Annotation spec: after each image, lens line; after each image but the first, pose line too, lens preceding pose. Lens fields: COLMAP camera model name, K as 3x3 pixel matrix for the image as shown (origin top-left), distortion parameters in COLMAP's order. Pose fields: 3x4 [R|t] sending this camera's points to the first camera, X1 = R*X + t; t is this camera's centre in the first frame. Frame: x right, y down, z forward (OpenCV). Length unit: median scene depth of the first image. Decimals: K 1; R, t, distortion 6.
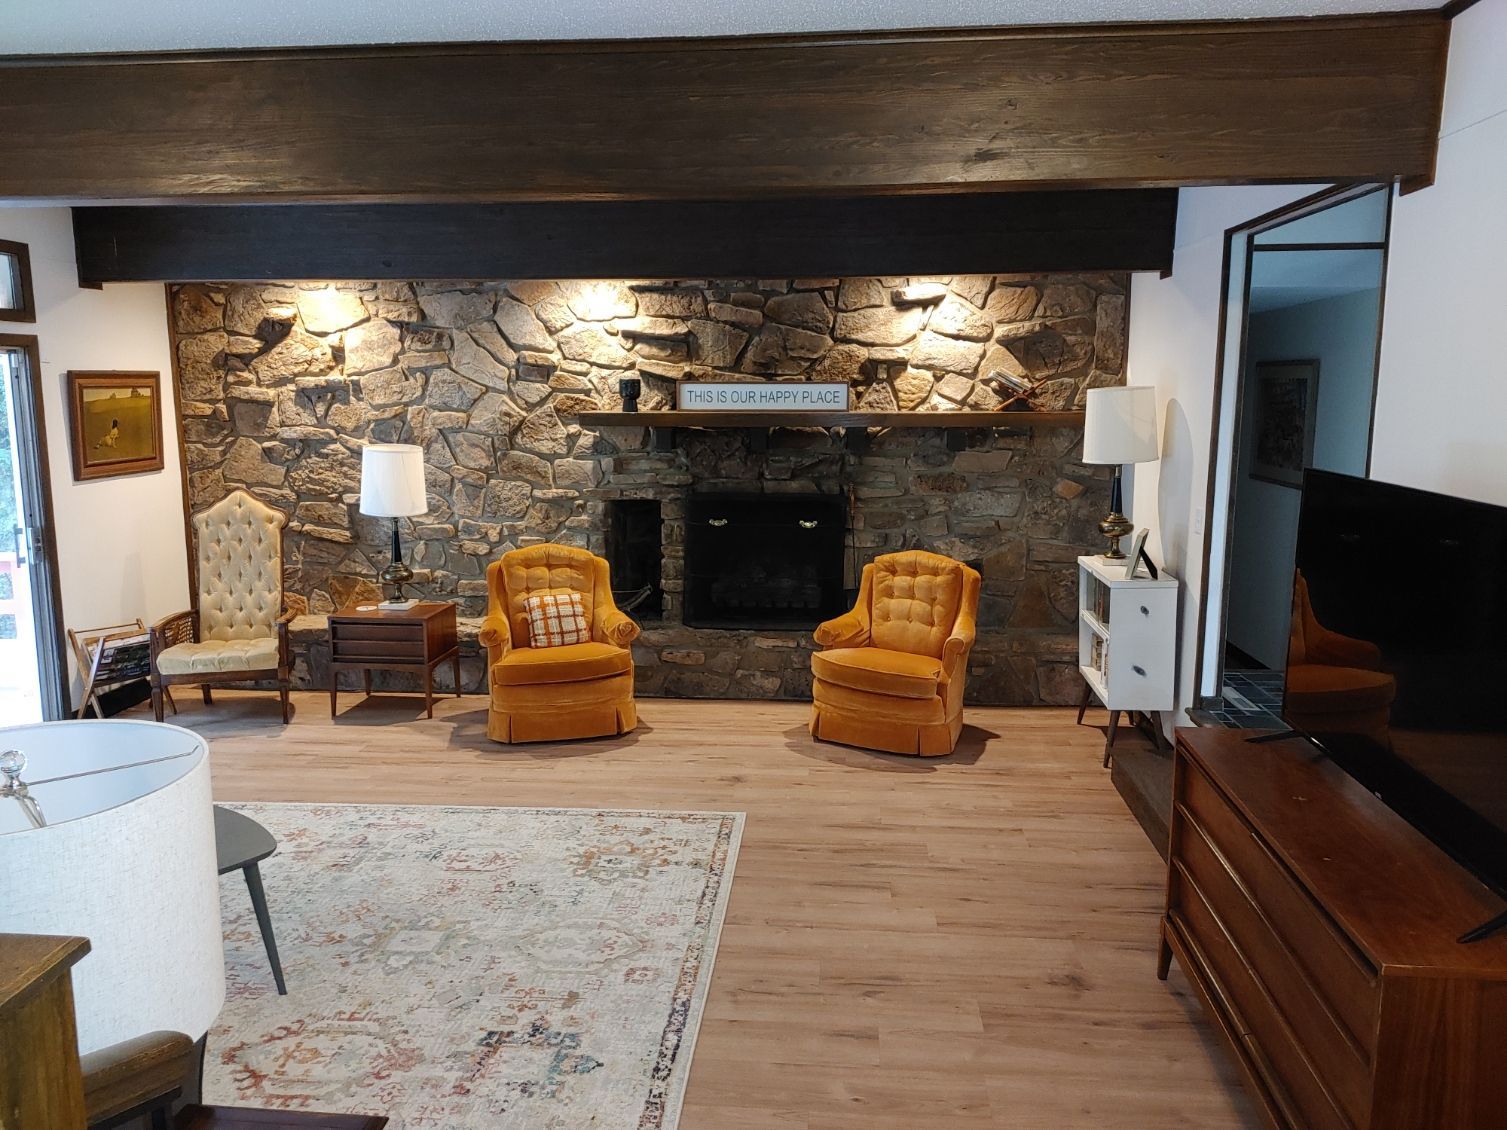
lens RADIAL K [[1122.9, 0, 749.6], [0, 1122.9, 560.6], [0, 0, 1]] dist [0.081445, -0.102870]
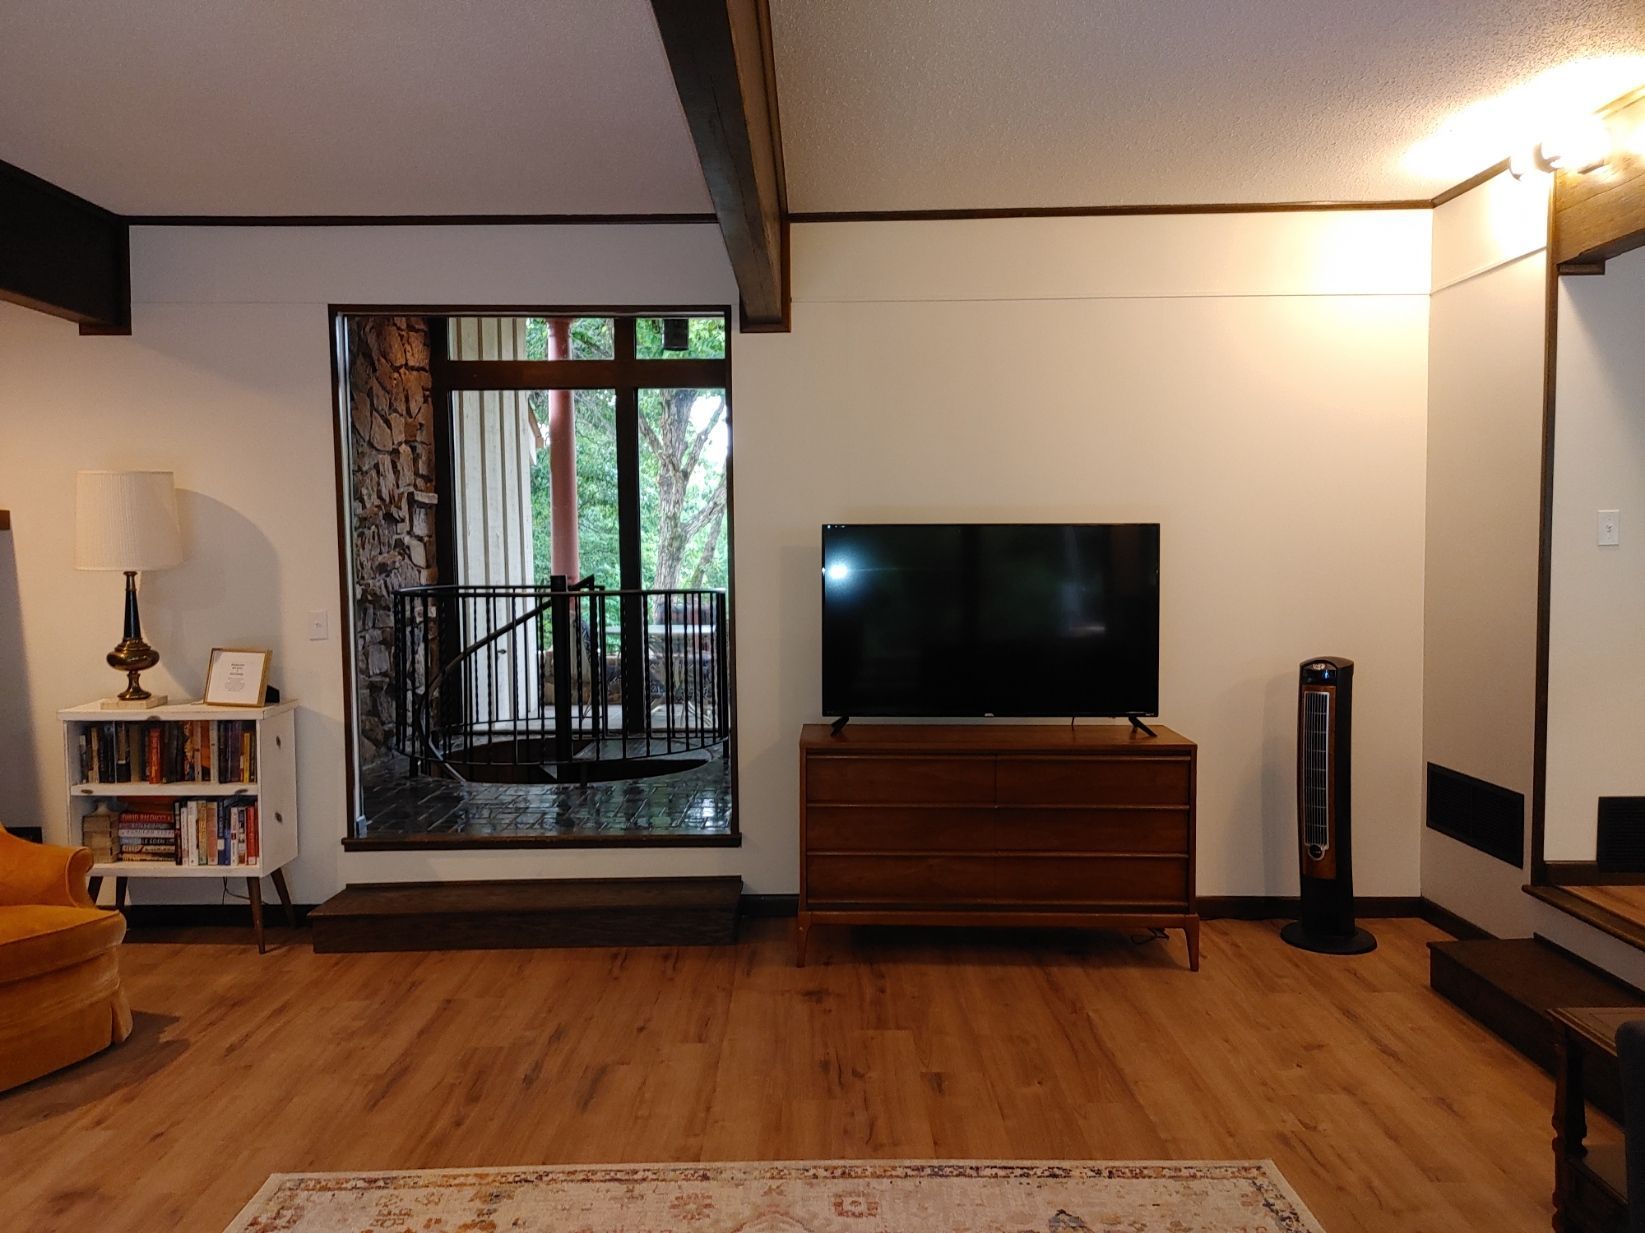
lens RADIAL K [[1225.8, 0, 816.2], [0, 1225.8, 614.6], [0, 0, 1]] dist [0.081445, -0.102870]
pose [[-0.086406, -0.049544, 0.995027, -0.454801], [0.159512, 0.985190, 0.062906, -0.032533], [-0.983407, 0.164154, -0.077224, 0.536478]]
